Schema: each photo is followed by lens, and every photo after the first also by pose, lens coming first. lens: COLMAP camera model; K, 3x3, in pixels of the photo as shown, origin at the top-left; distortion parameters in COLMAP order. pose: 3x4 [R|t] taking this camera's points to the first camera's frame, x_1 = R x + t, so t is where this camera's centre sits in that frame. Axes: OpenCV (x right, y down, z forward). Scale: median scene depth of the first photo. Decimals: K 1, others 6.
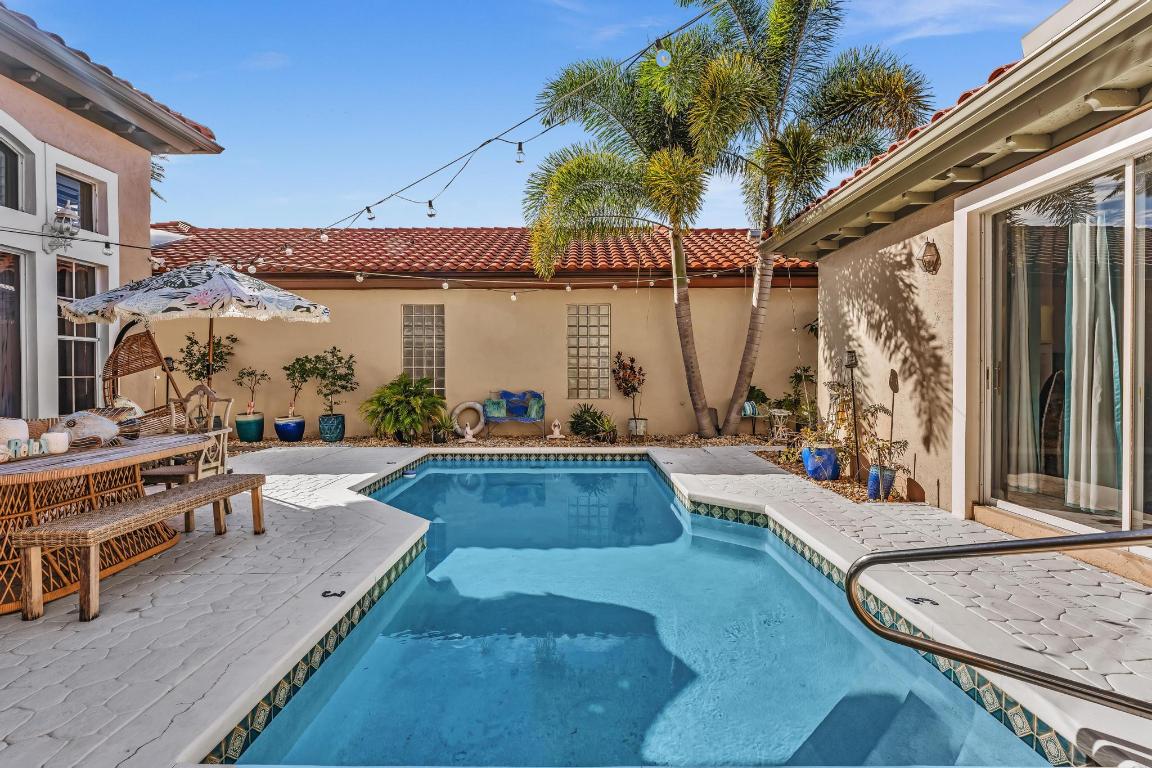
lens RADIAL K [[544.1, 0, 574.1], [0, 544.1, 373.8], [0, 0, 1]] dist [0.005235, 0.000240]
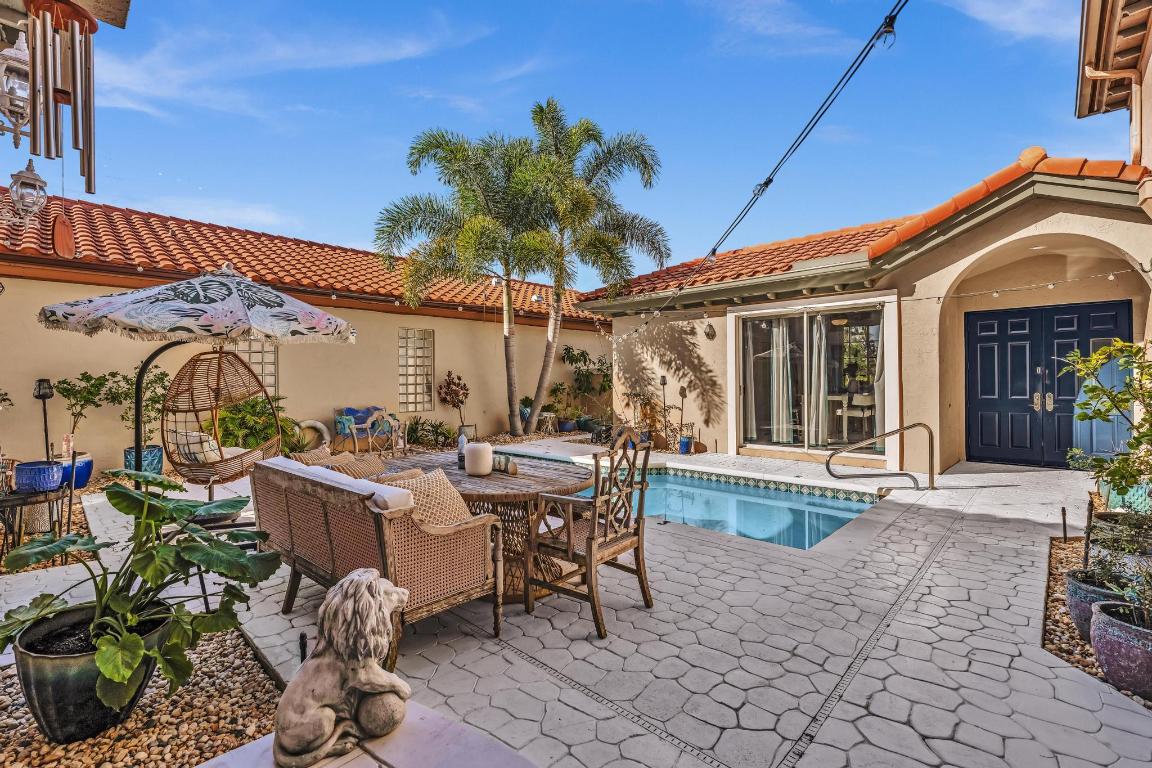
lens RADIAL K [[514.9, 0, 570.2], [0, 514.9, 384.8], [0, 0, 1]] dist [-0.004467, -0.000115]
pose [[0.677404, -0.004417, 0.735597, -1.038041], [0.005730, 0.999983, 0.000728, -0.017822], [-0.735588, 0.003722, 0.677418, 0.070081]]
